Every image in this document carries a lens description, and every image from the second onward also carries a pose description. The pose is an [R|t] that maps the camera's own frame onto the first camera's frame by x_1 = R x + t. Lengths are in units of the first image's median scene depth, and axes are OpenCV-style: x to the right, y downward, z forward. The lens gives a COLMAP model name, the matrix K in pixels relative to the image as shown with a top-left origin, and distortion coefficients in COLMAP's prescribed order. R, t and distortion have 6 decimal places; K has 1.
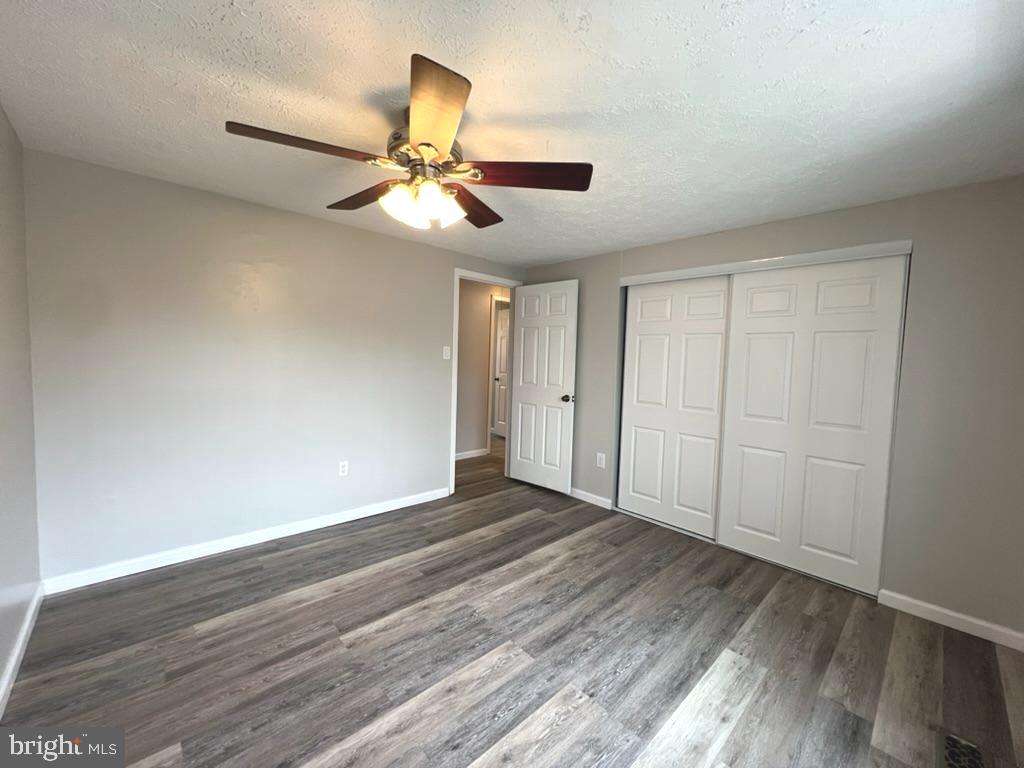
lens RADIAL K [[409.2, 0, 510.7], [0, 409.2, 383.4], [0, 0, 1]] dist [-0.002393, 0.000917]
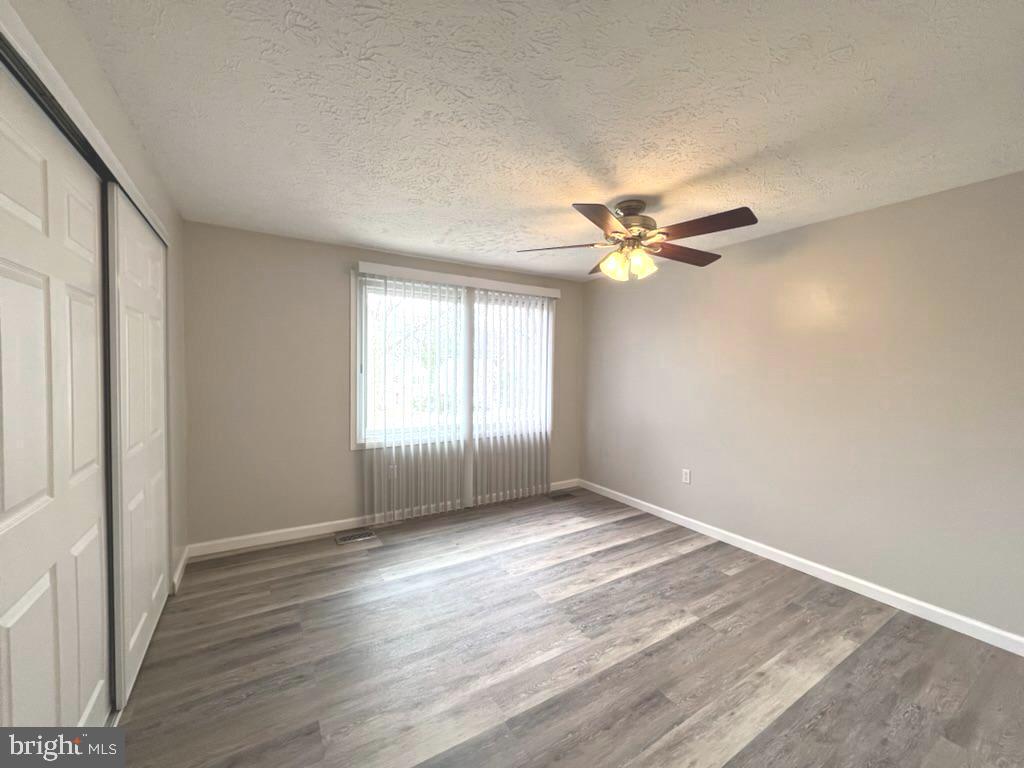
lens RADIAL K [[409.2, 0, 506.3], [0, 409.2, 376.9], [0, 0, 1]] dist [-0.002393, 0.000917]
pose [[-0.977459, -0.053571, 0.204218, -0.081202], [-0.034280, 0.994708, 0.096858, -0.137338], [-0.208326, 0.087674, -0.974122, 2.021889]]
